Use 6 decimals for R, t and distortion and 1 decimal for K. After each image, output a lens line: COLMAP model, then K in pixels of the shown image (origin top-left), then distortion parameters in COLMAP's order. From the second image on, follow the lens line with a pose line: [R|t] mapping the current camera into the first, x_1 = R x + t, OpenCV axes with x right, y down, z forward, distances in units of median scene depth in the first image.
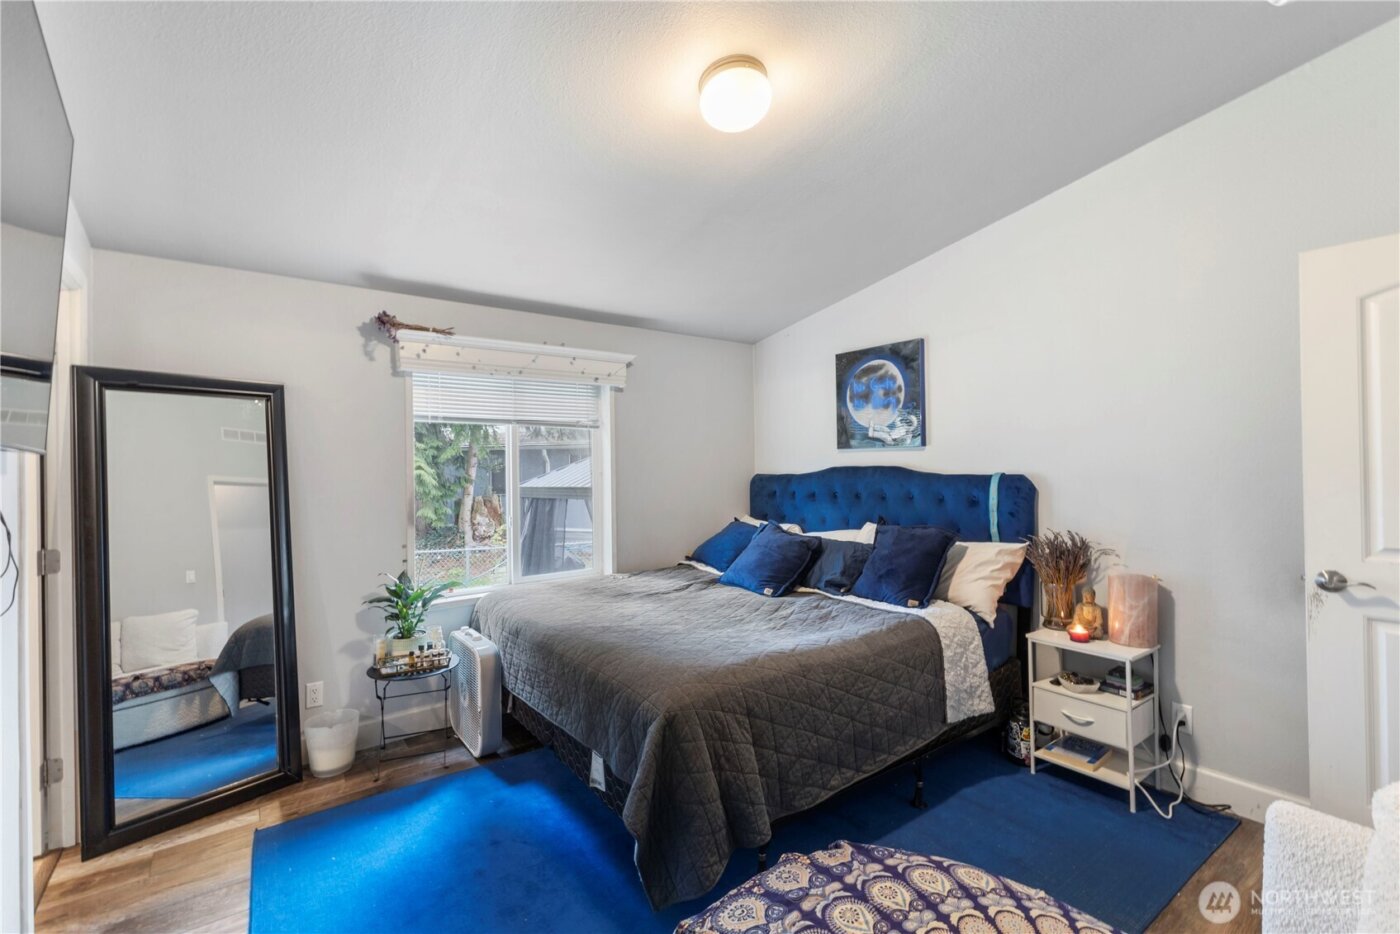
lens RADIAL K [[606.1, 0, 699.1], [0, 606.1, 462.4], [0, 0, 1]] dist [0.008556, 0.000024]
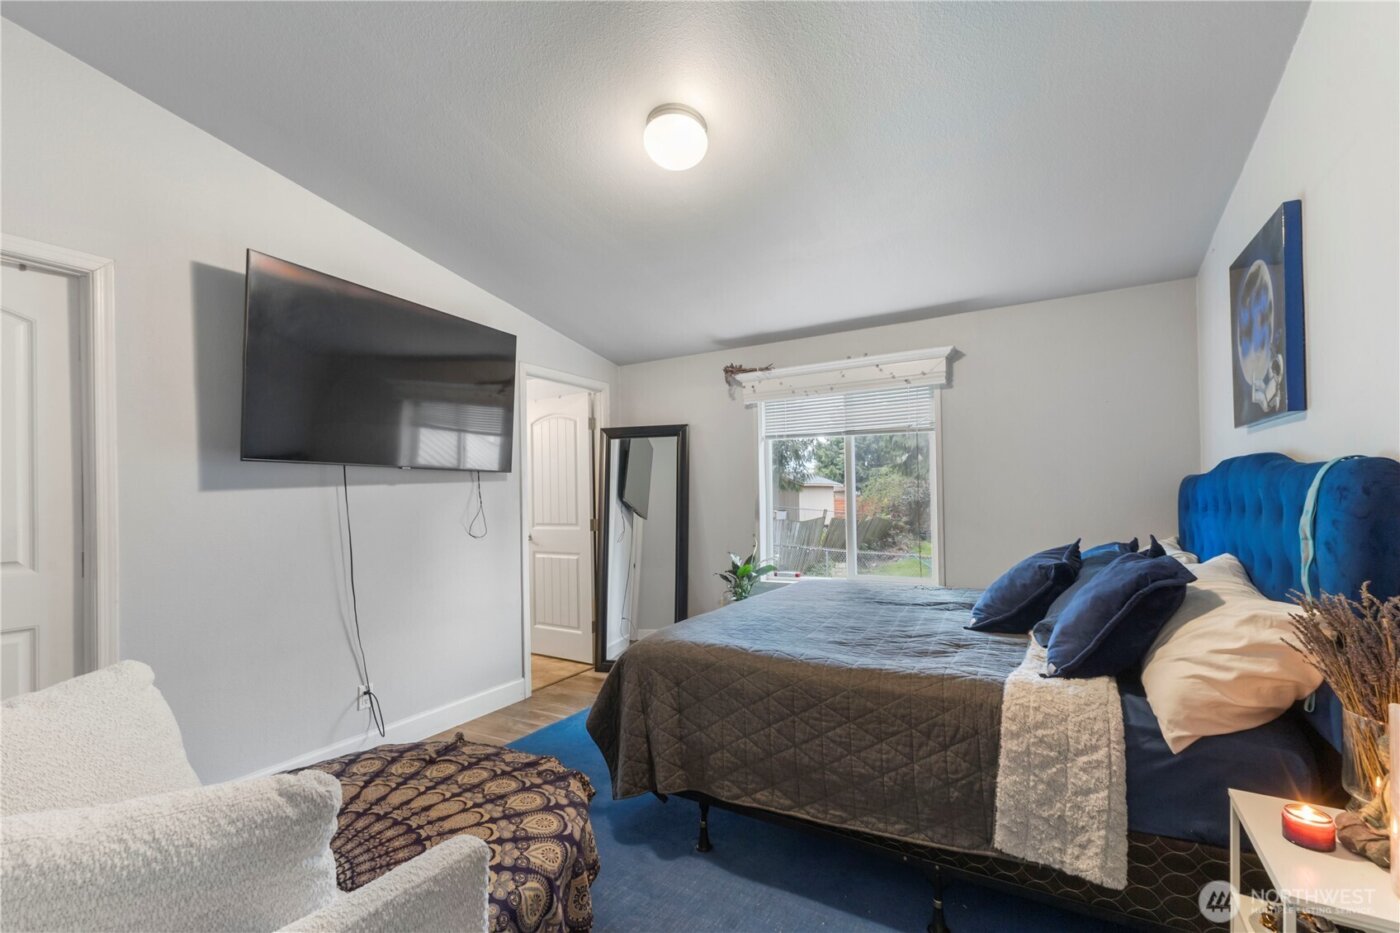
lens RADIAL K [[606.4, 0, 702.8], [0, 606.4, 494.9], [0, 0, 1]] dist [0.000103, -0.000080]
pose [[0.400325, 0.003381, -0.916367, 0.661401], [0.016839, 0.999797, 0.011045, 0.031247], [0.916219, -0.019852, 0.400187, 0.351035]]
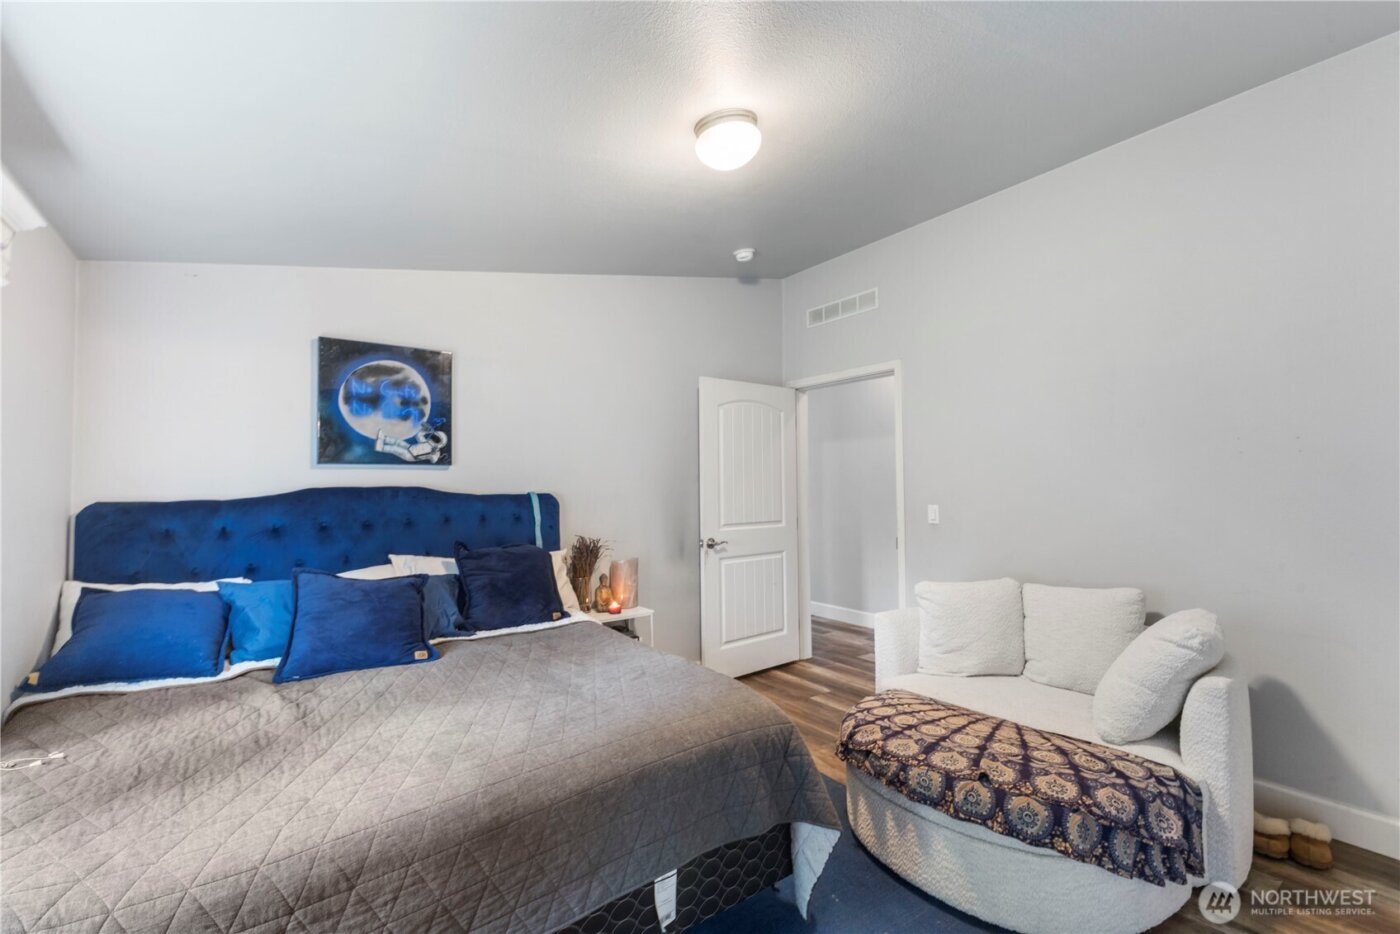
lens RADIAL K [[613.4, 0, 690.7], [0, 613.4, 449.5], [0, 0, 1]] dist [0.007501, 0.000140]
pose [[0.012185, 0.071598, 0.997359, -0.609030], [0.004773, 0.997418, -0.071660, 0.019619], [-0.999914, 0.005634, 0.011812, 0.635254]]
